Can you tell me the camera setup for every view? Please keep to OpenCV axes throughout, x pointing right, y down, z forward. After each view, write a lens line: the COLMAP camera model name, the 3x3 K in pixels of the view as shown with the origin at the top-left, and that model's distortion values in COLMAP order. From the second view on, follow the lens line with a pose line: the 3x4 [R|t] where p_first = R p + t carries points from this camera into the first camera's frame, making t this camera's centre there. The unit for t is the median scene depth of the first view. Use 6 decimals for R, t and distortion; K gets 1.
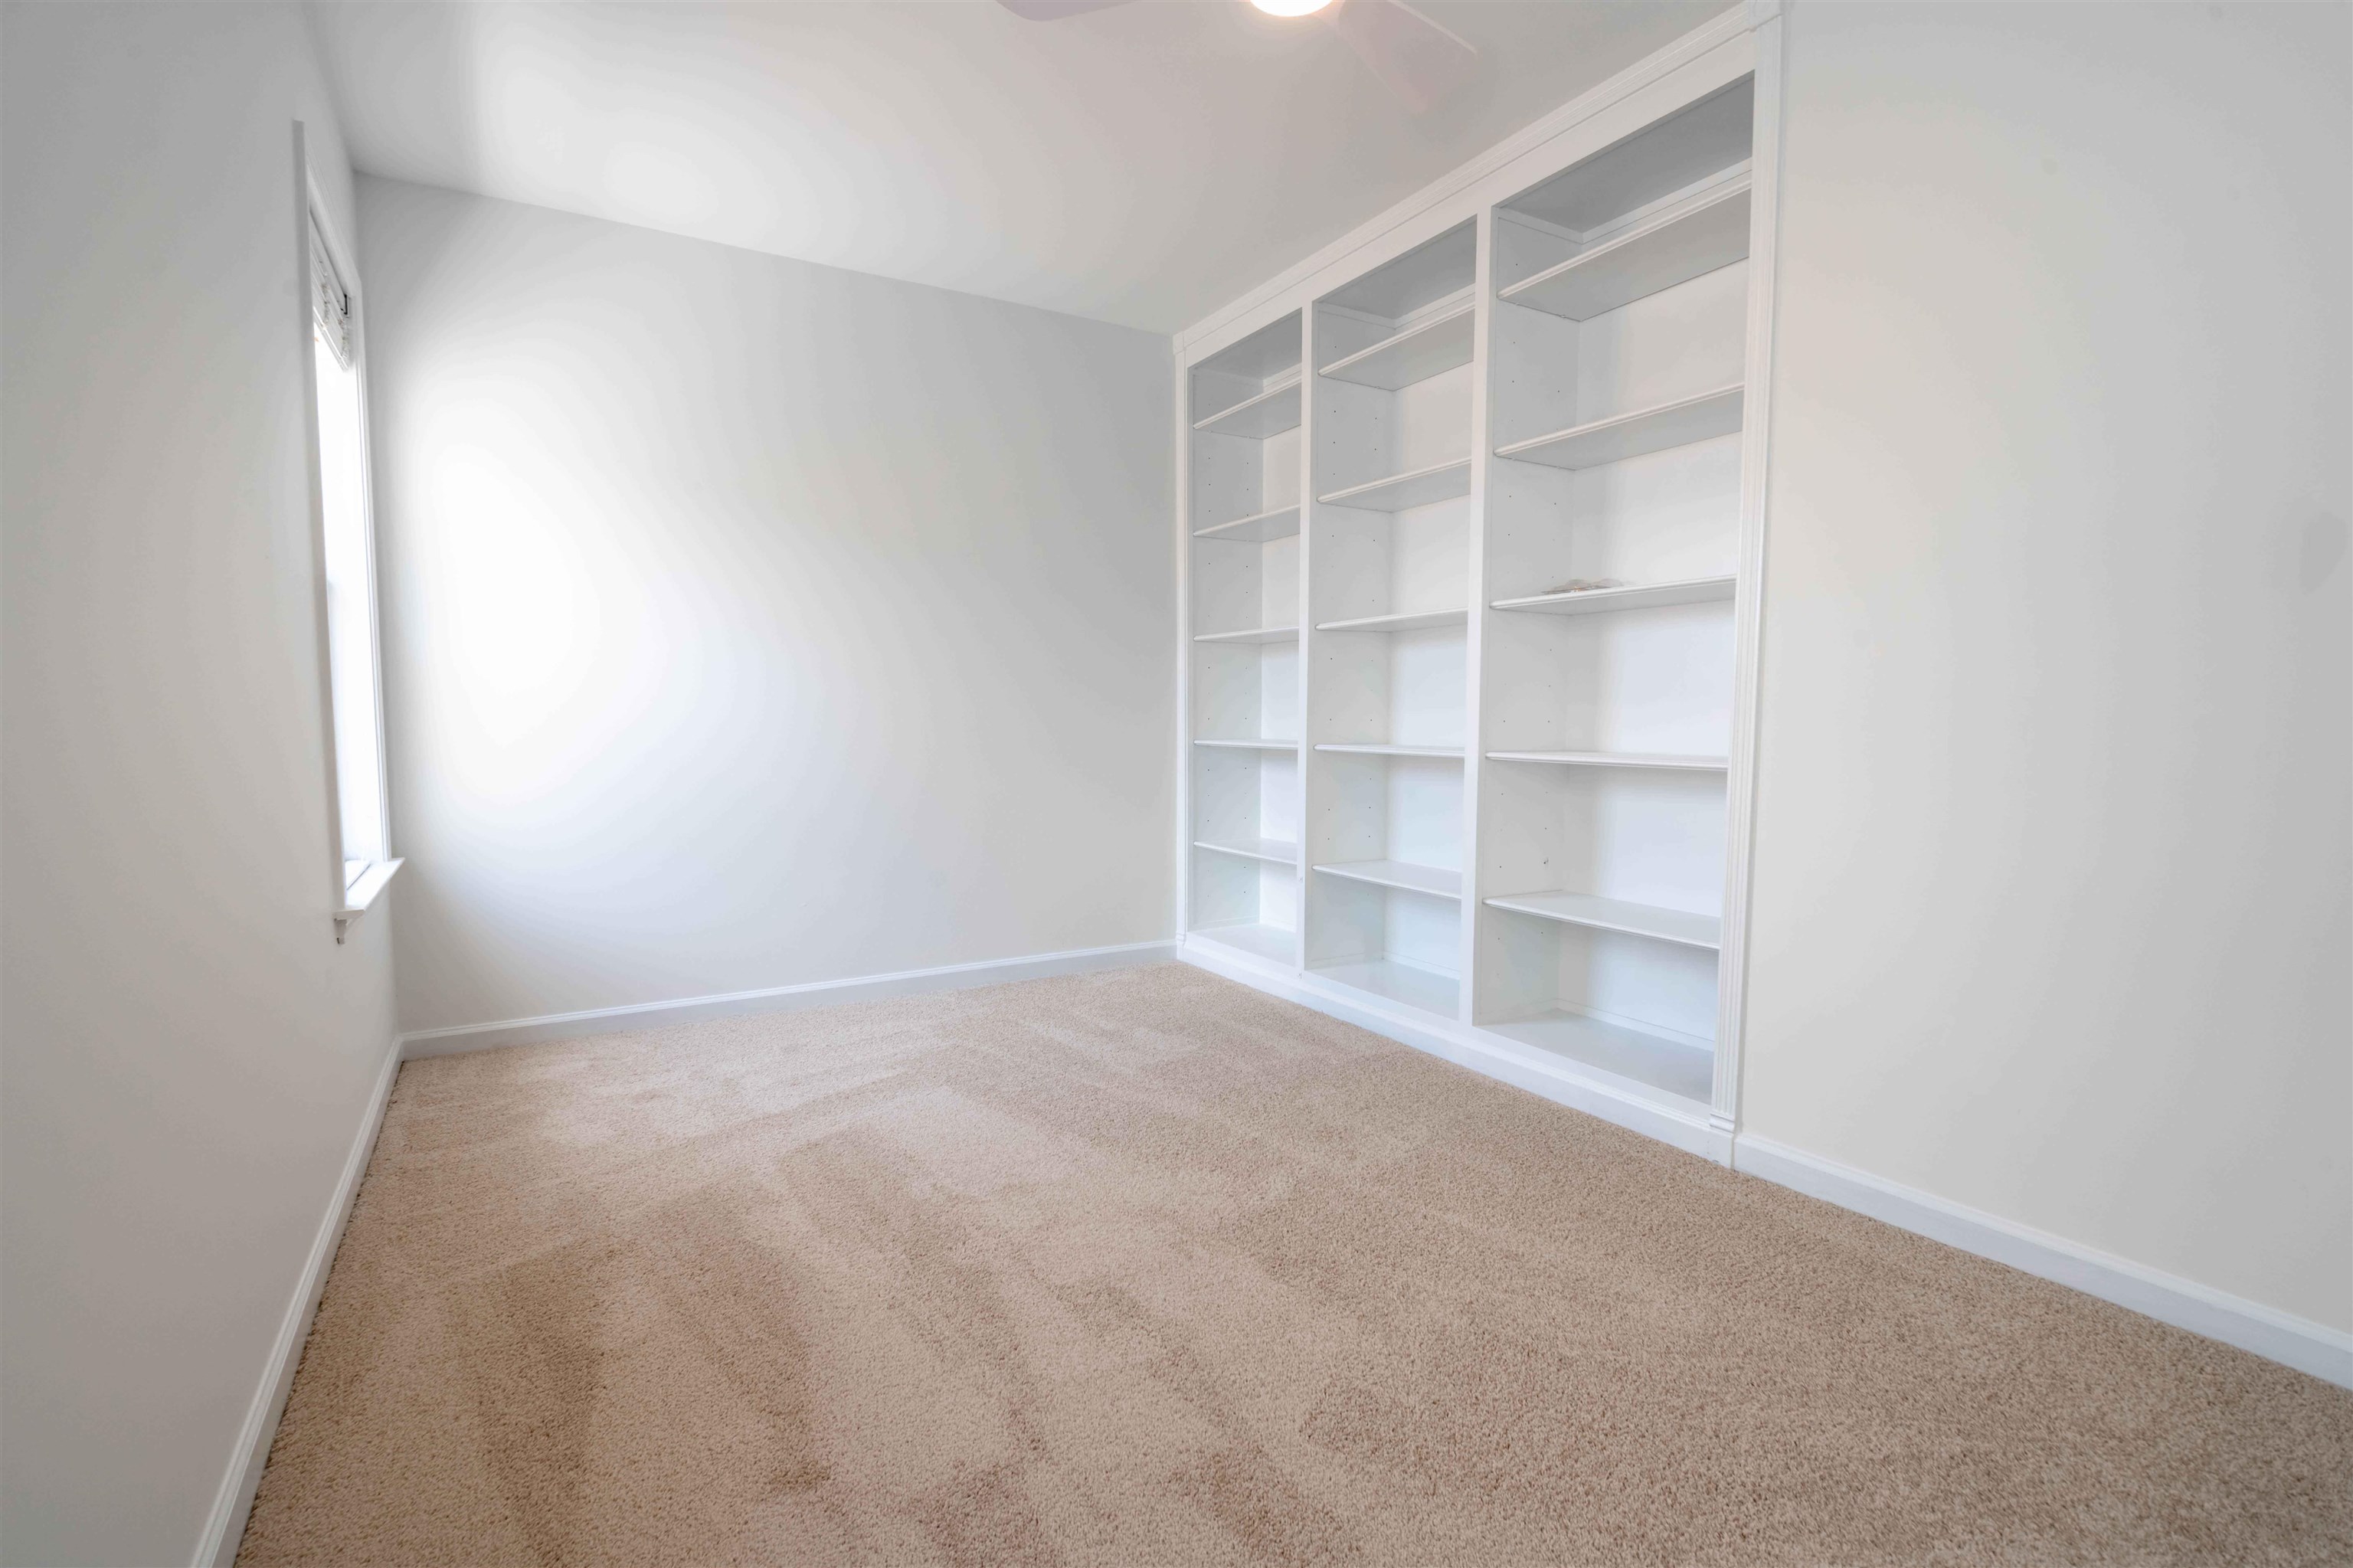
lens RADIAL K [[1046.5, 0, 1183.9], [0, 1046.5, 793.3], [0, 0, 1]] dist [-0.008304, -0.003365]
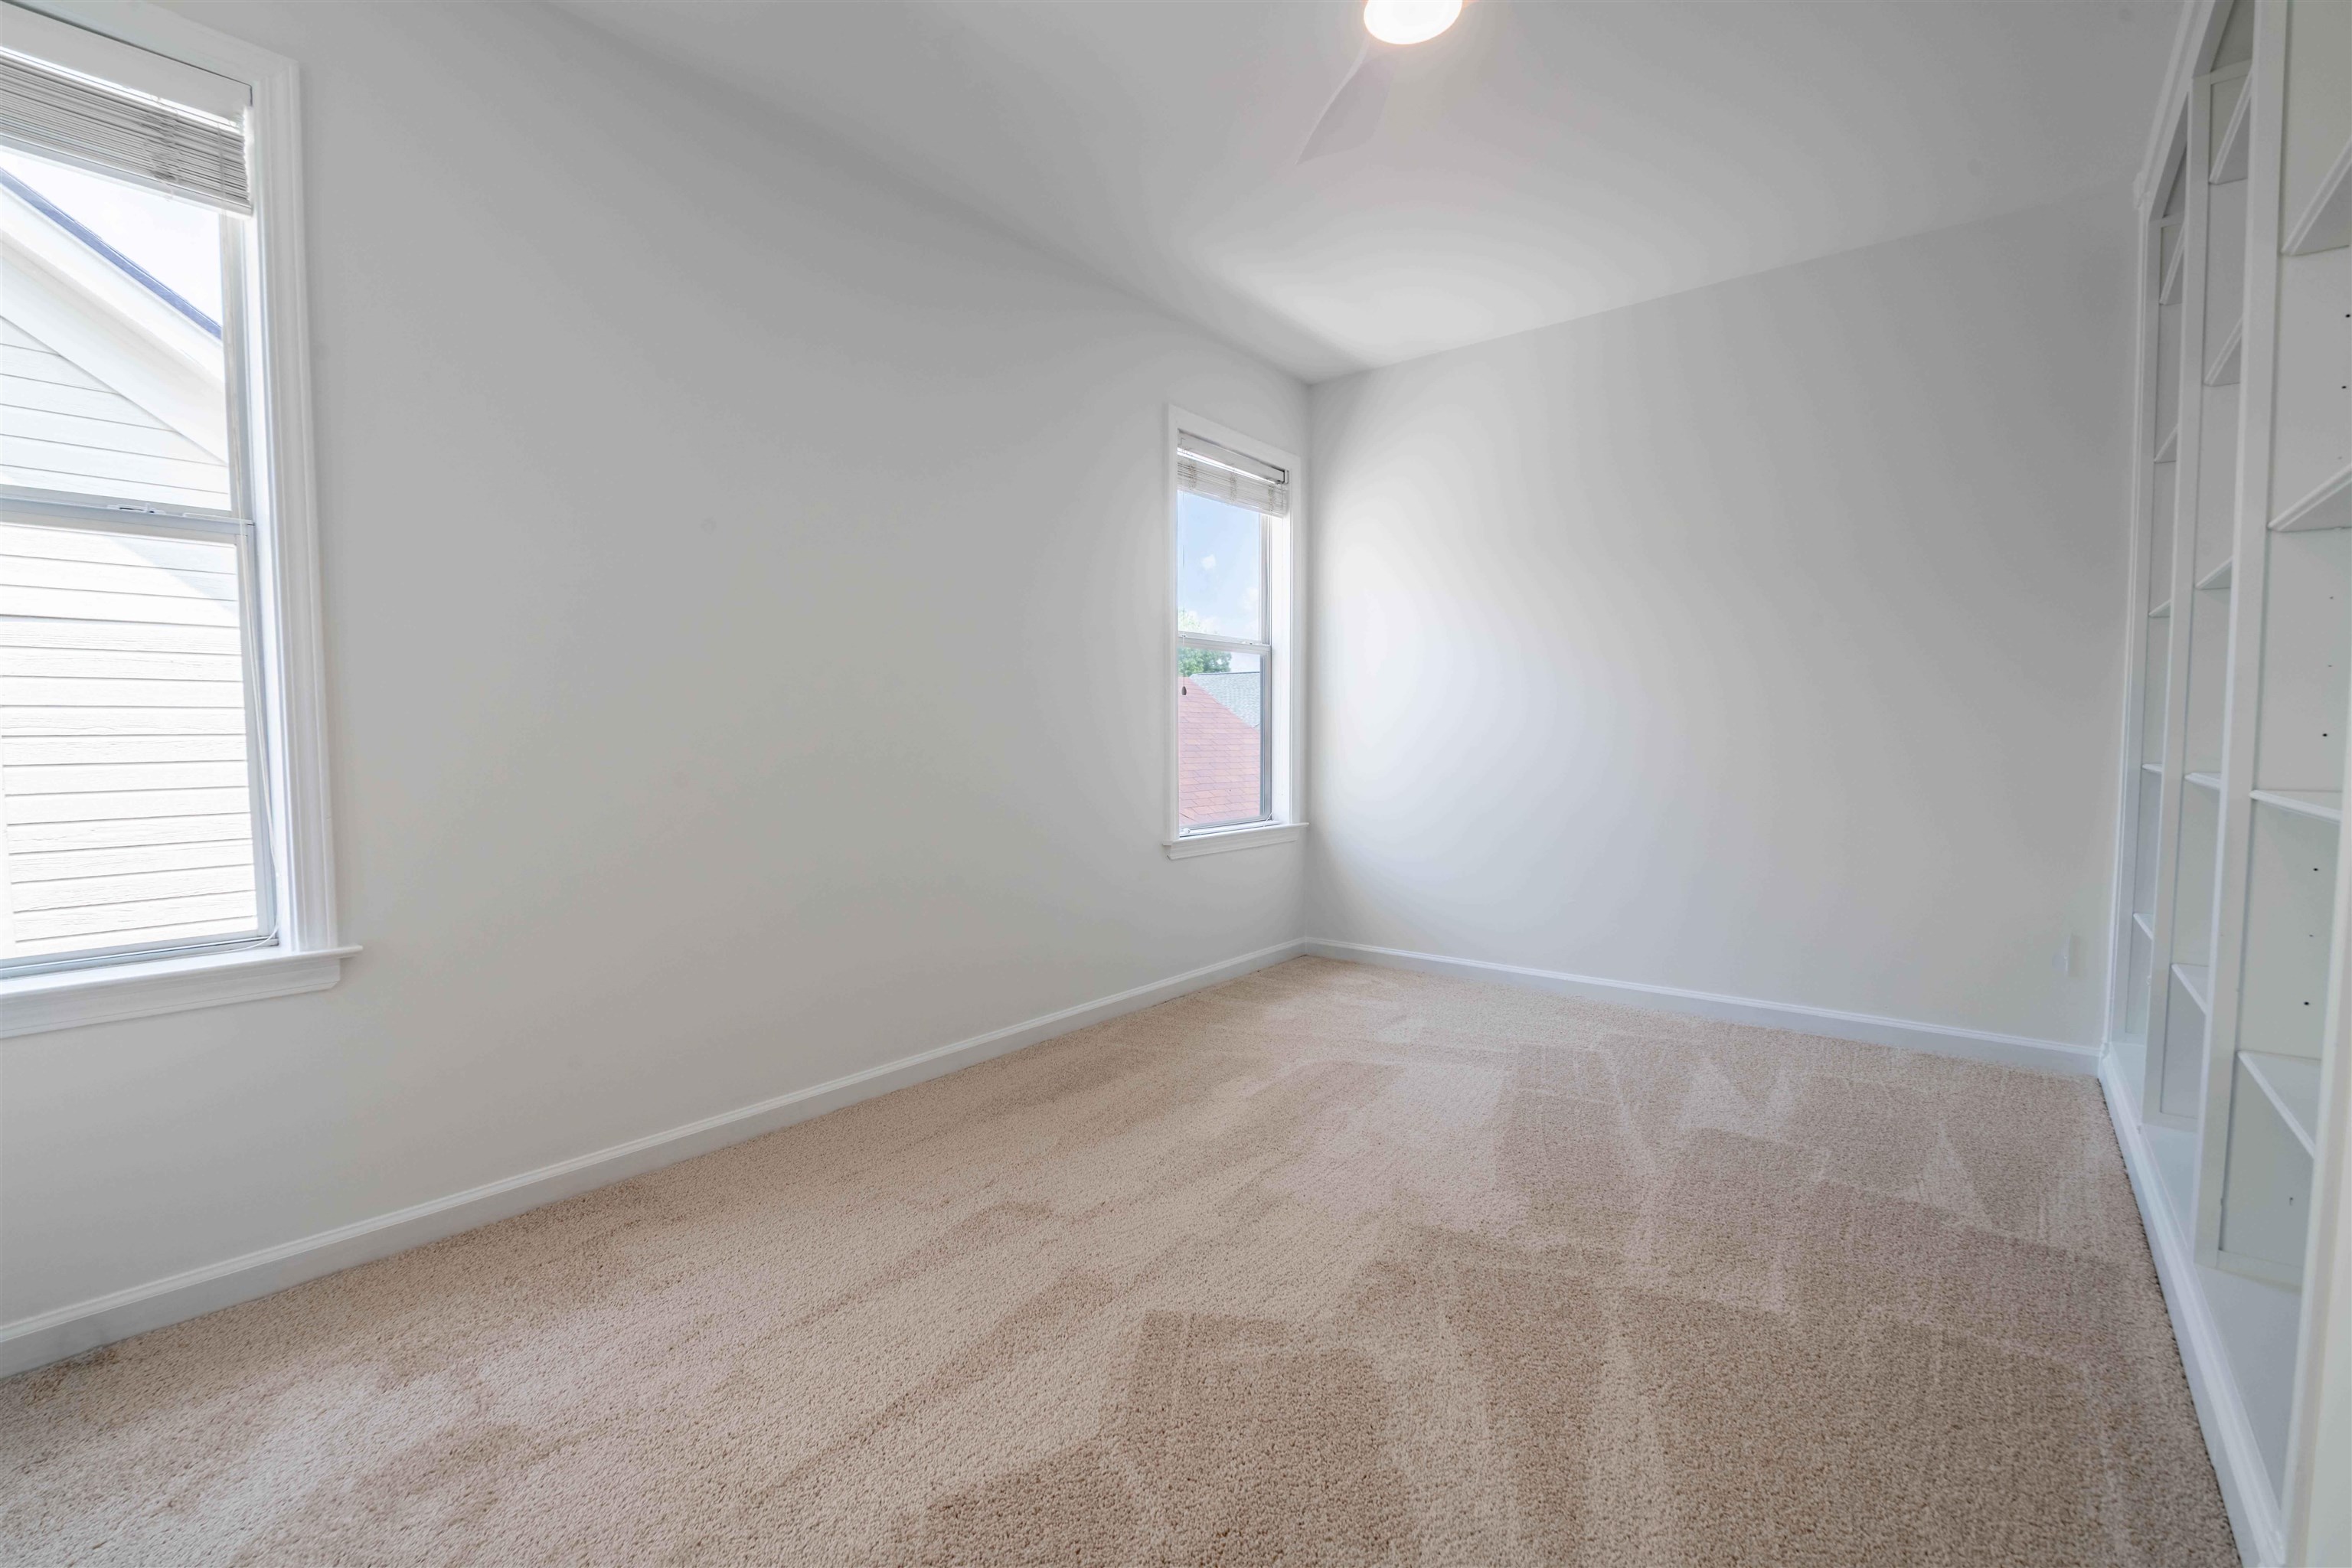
lens RADIAL K [[1046.0, 0, 1185.5], [0, 1046.0, 779.6], [0, 0, 1]] dist [-0.008304, -0.003365]
pose [[0.337840, 0.034808, -0.940560, 0.719512], [-0.062472, 0.997942, 0.014492, -0.013256], [0.939128, 0.053862, 0.339319, 0.342007]]
